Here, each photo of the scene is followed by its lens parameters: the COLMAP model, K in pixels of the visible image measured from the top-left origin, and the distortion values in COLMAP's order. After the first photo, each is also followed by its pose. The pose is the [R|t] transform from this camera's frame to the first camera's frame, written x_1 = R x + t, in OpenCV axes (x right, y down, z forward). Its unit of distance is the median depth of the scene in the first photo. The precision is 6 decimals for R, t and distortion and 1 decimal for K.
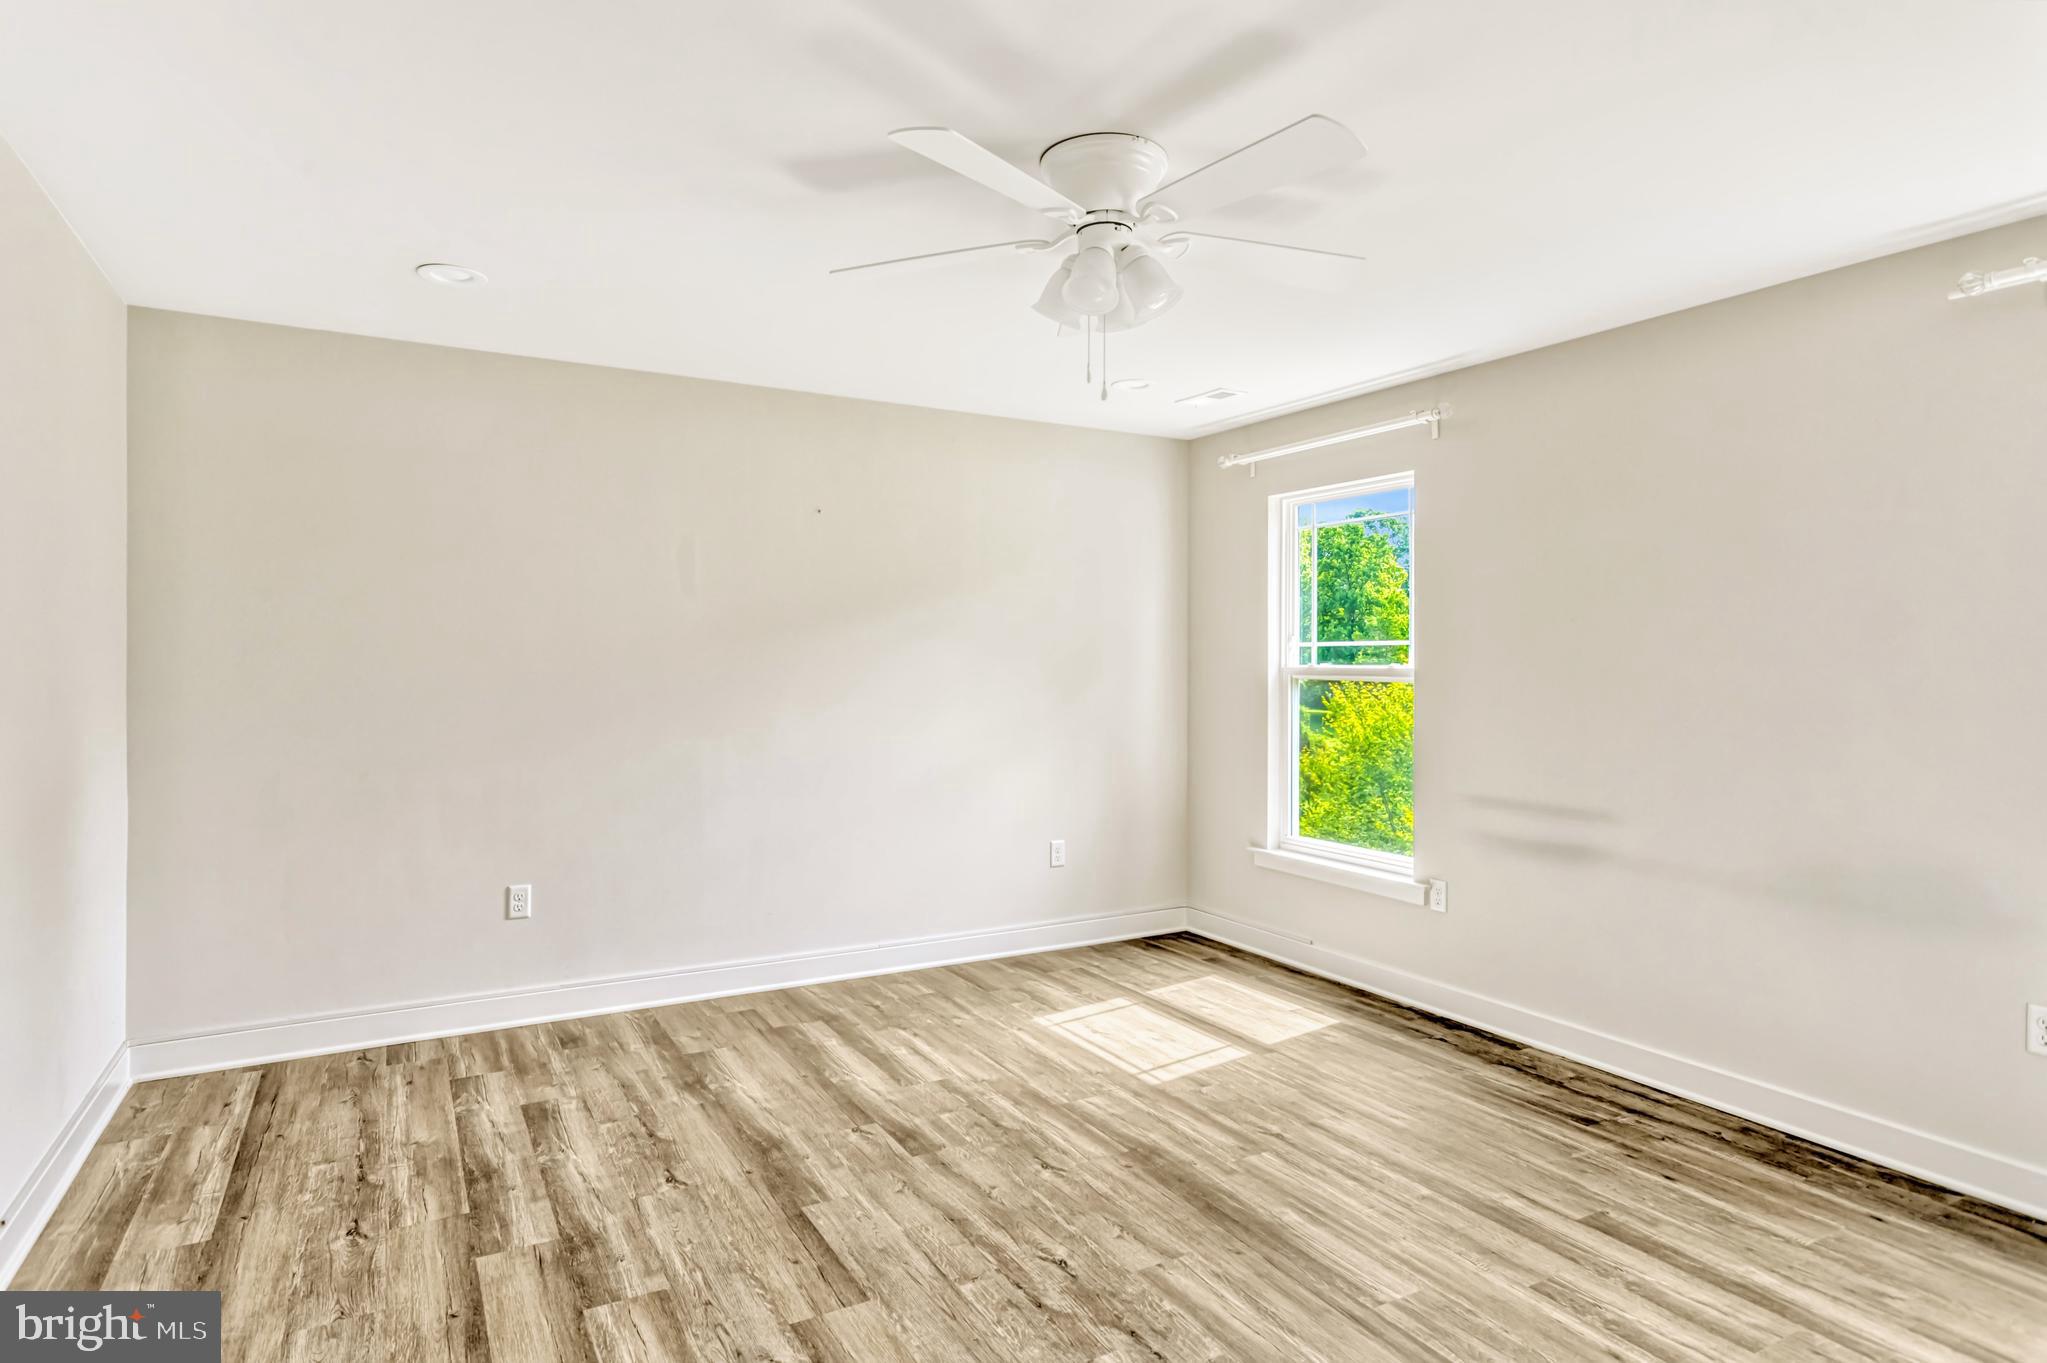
lens RADIAL K [[1147.6, 0, 1029.3], [0, 1147.6, 666.2], [0, 0, 1]] dist [-0.005659, 0.007153]
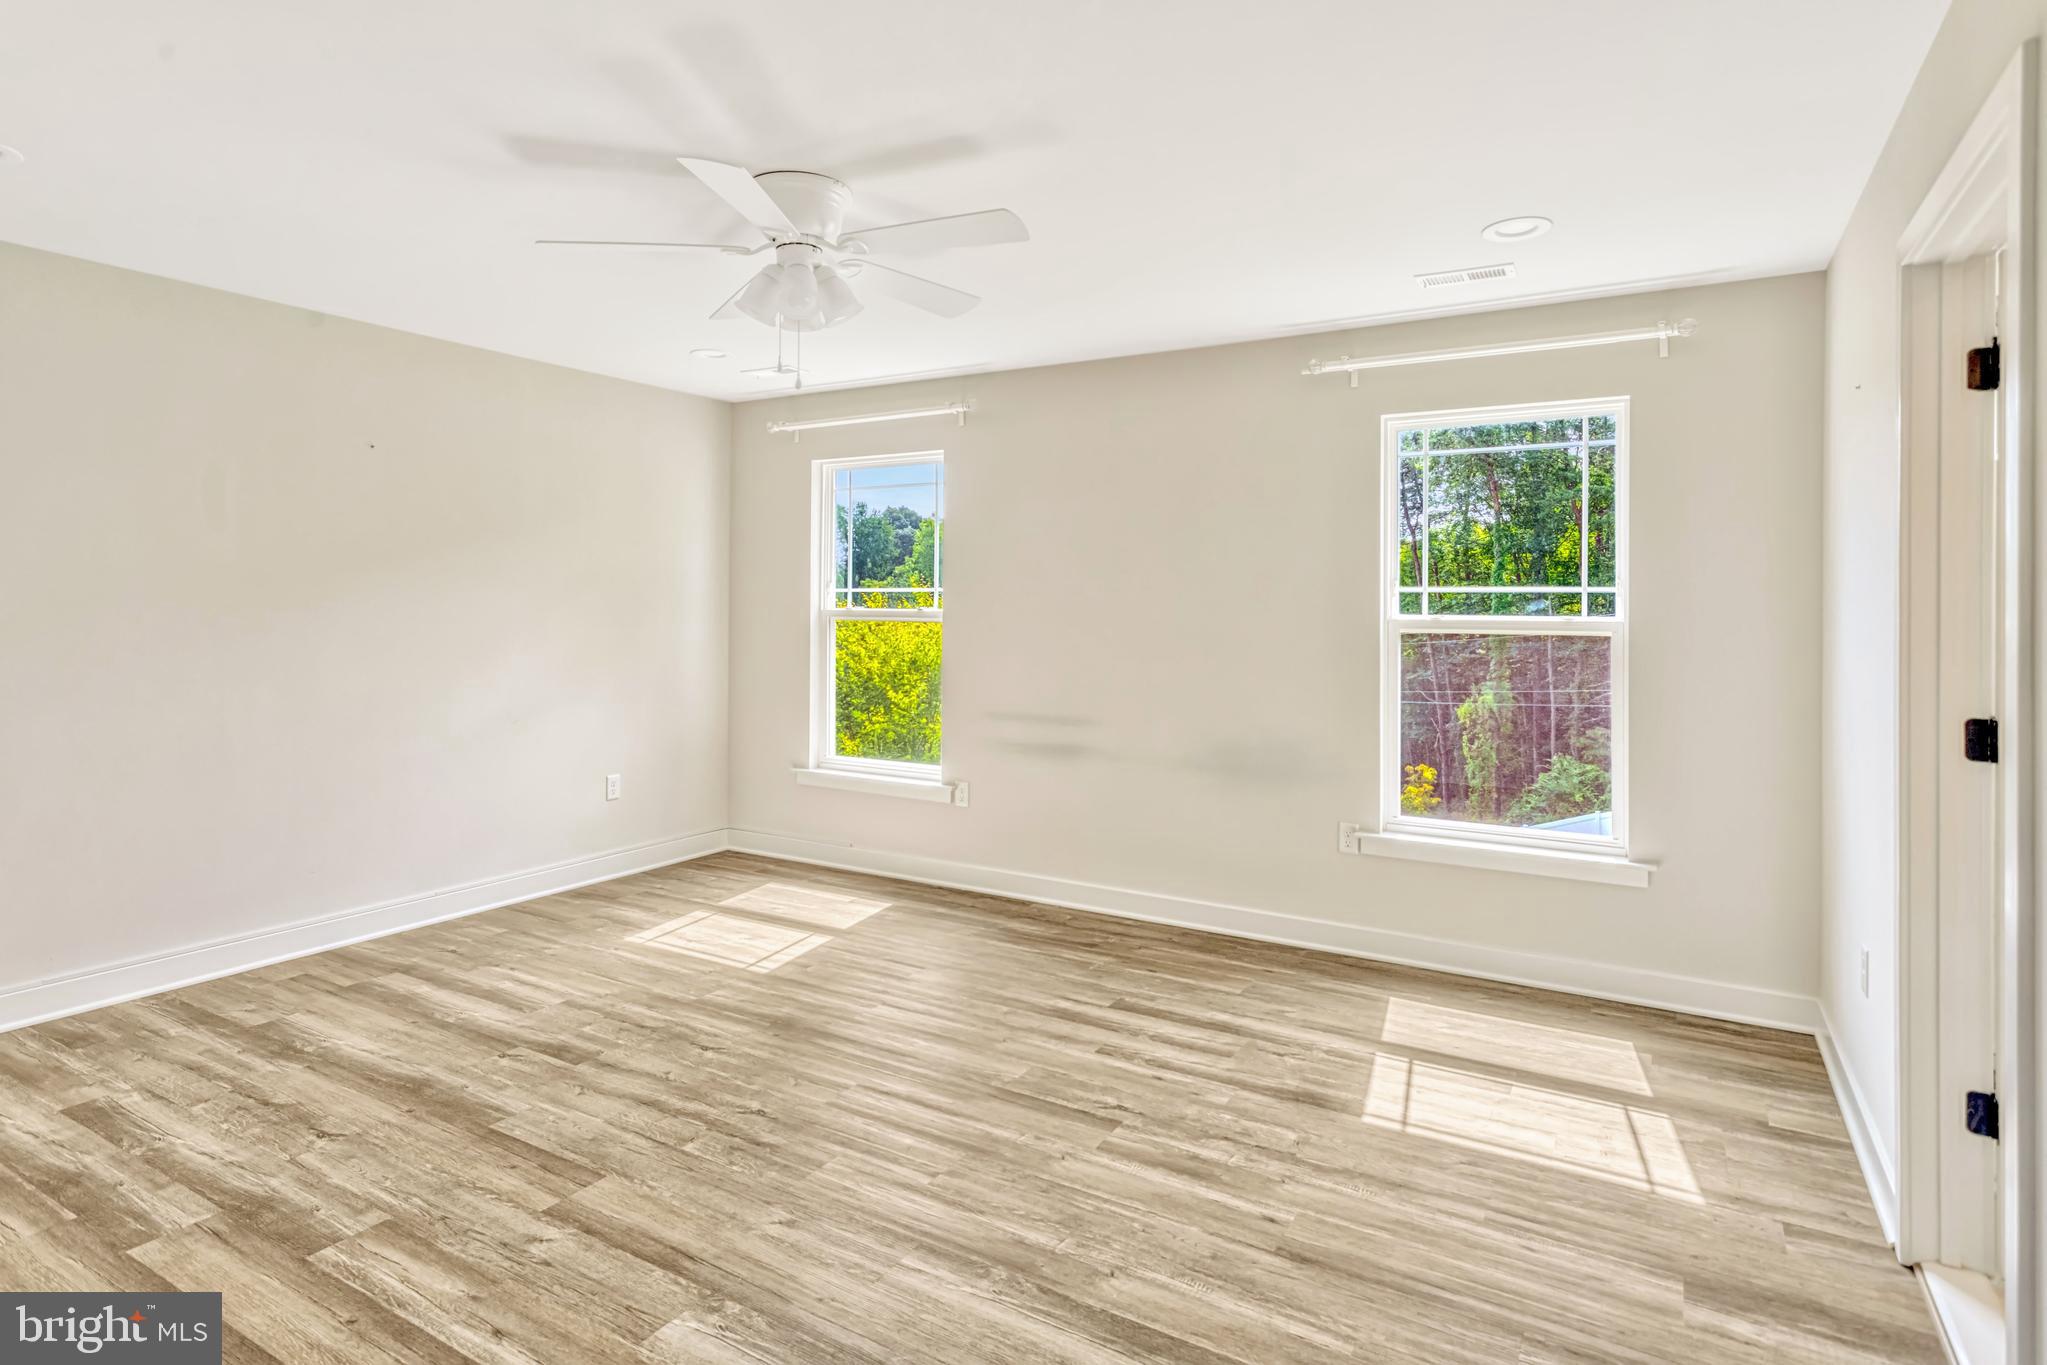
lens RADIAL K [[1100.3, 0, 1036.3], [0, 1100.3, 613.5], [0, 0, 1]] dist [-0.001812, 0.002876]
pose [[0.866439, 0.000884, 0.499282, -0.225003], [-0.003198, 0.999988, 0.003780, -0.000748], [-0.499272, -0.004872, 0.866431, -0.097995]]
